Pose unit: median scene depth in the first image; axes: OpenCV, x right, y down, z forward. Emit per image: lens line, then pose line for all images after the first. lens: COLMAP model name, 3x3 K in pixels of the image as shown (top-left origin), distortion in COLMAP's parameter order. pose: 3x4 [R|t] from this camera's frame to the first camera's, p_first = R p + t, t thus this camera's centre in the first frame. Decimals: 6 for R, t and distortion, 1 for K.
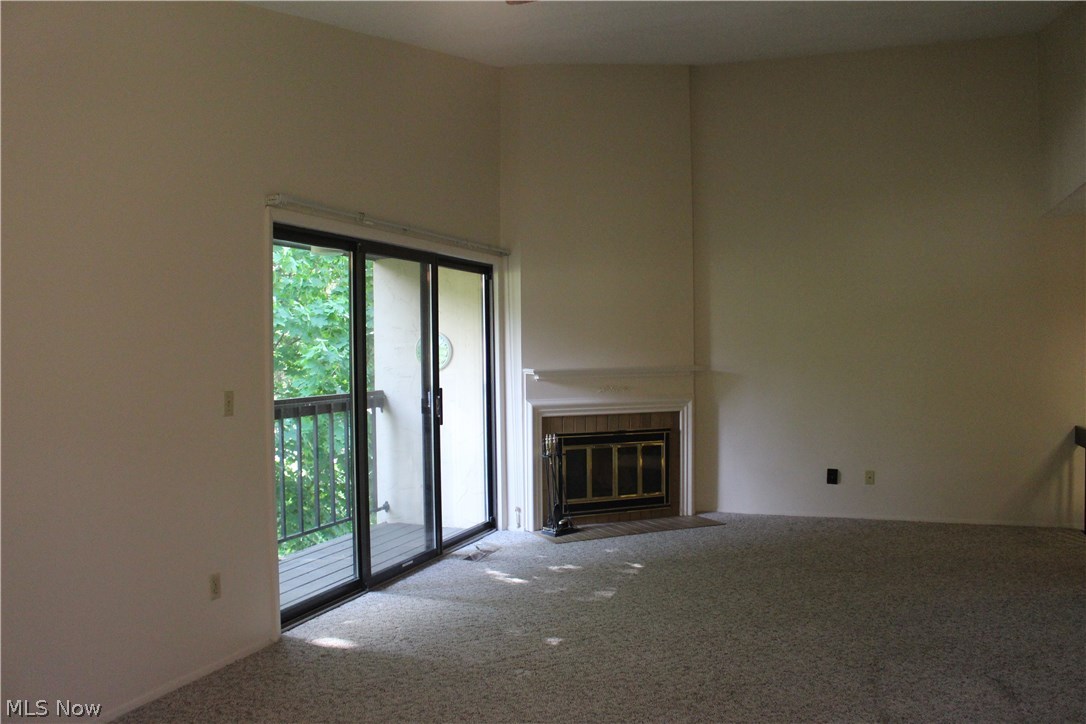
lens RADIAL K [[901.3, 0, 540.1], [0, 901.3, 360.2], [0, 0, 1]] dist [-0.149556, 0.113950]
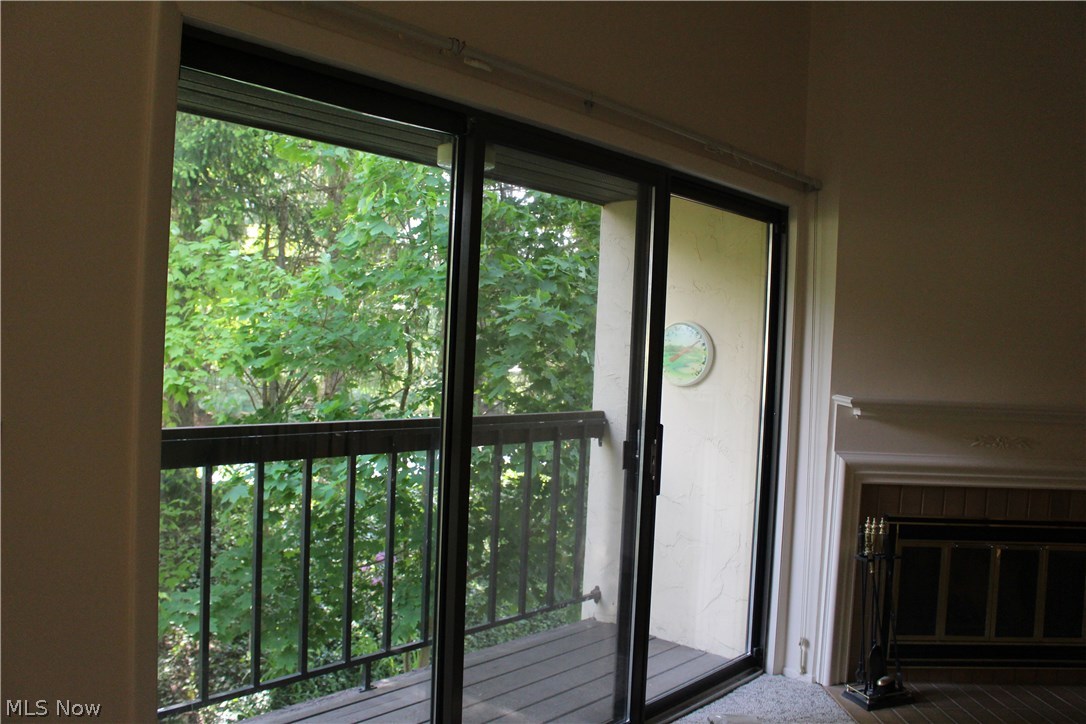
lens RADIAL K [[901.3, 0, 537.9], [0, 901.3, 362.2], [0, 0, 1]] dist [-0.149556, 0.113950]
pose [[0.929875, 0.061392, -0.362718, 0.008841], [-0.061329, 0.998049, 0.011699, -0.005675], [0.362728, 0.011366, 0.931826, 0.412528]]
